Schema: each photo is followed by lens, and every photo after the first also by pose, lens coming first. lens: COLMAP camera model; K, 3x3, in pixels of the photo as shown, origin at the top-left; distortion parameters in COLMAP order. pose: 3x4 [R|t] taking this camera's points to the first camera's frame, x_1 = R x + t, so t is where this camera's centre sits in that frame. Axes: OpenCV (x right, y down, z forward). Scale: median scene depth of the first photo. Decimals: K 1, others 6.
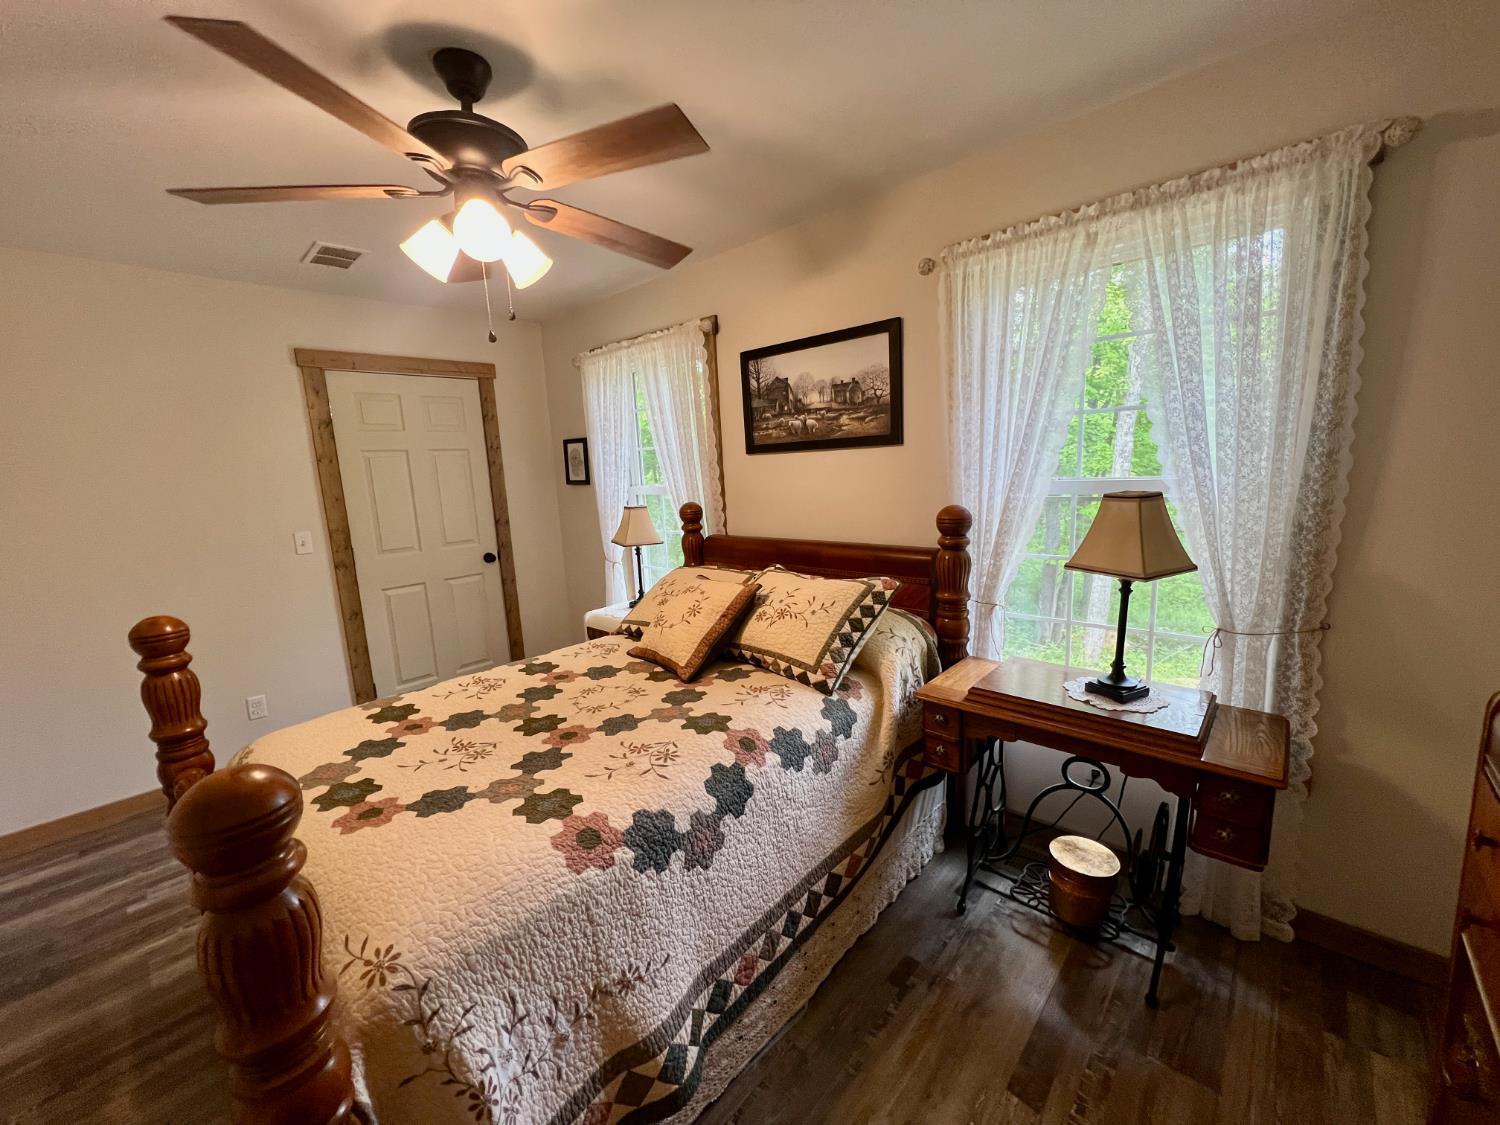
lens RADIAL K [[598.3, 0, 750.0], [0, 598.3, 562.5], [0, 0, 1]] dist [-0.003187, 0.000674]
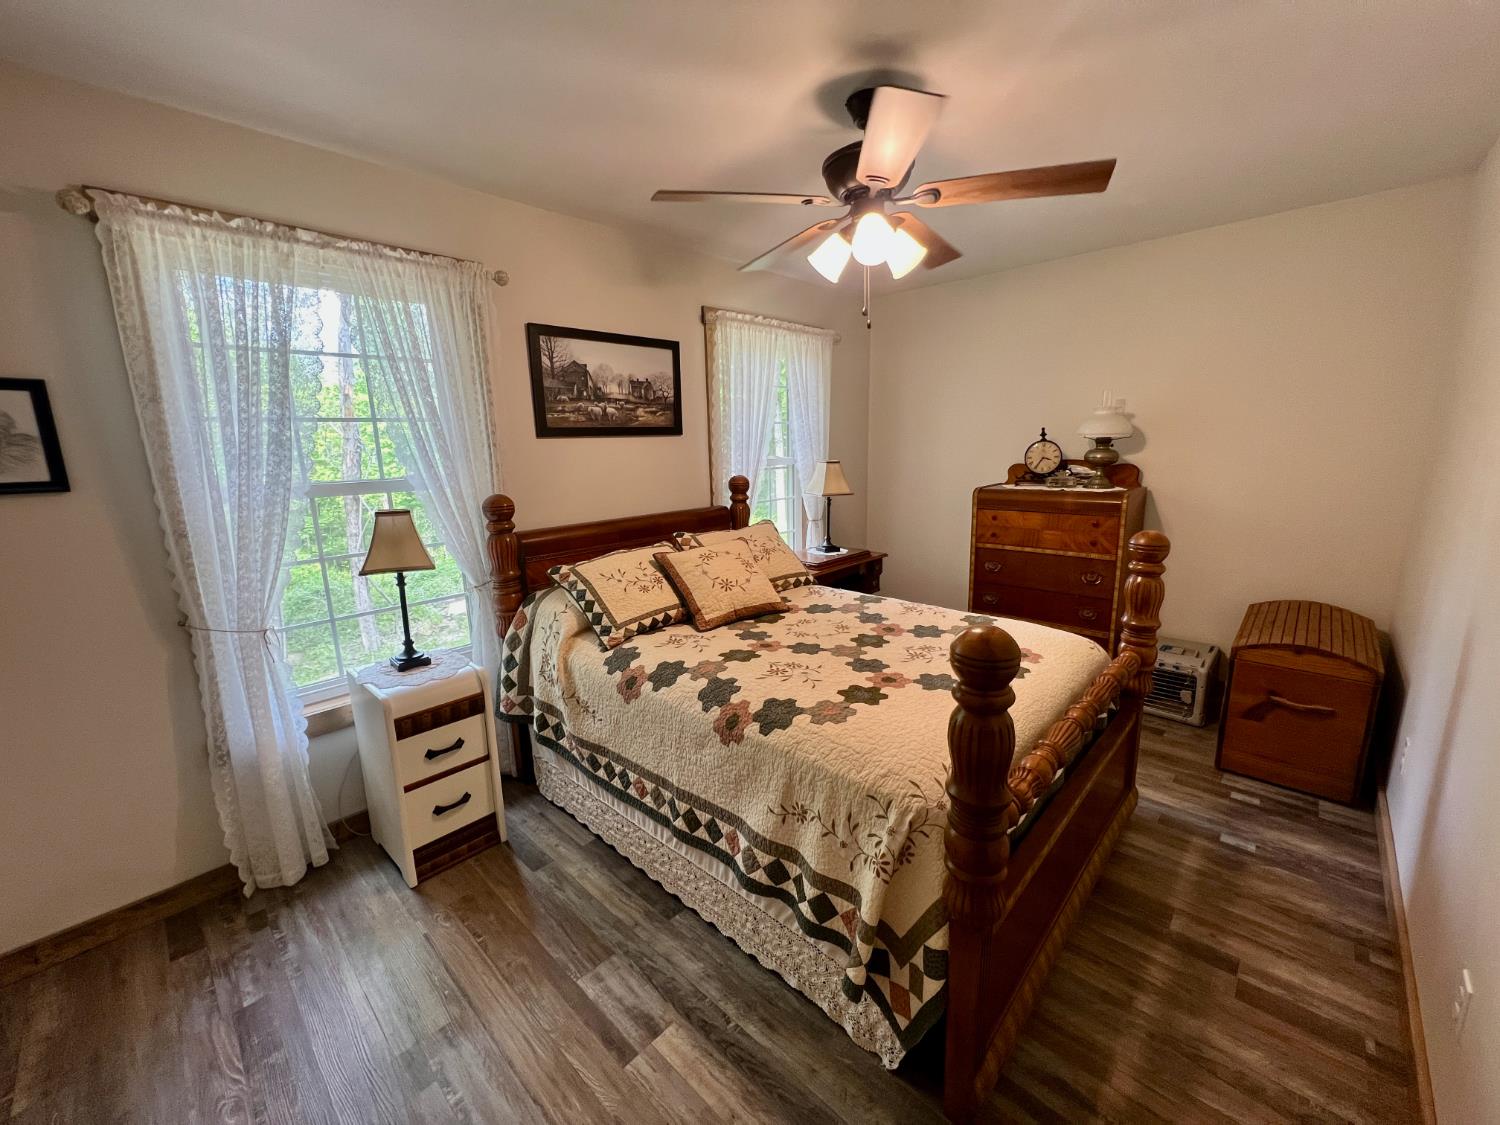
lens RADIAL K [[598.3, 0, 750.0], [0, 598.3, 562.5], [0, 0, 1]] dist [-0.003187, 0.000674]
pose [[0.015695, -0.160114, 0.986974, -1.089018], [0.178391, 0.971706, 0.154800, -0.093302], [-0.983834, 0.173638, 0.043813, 0.797401]]
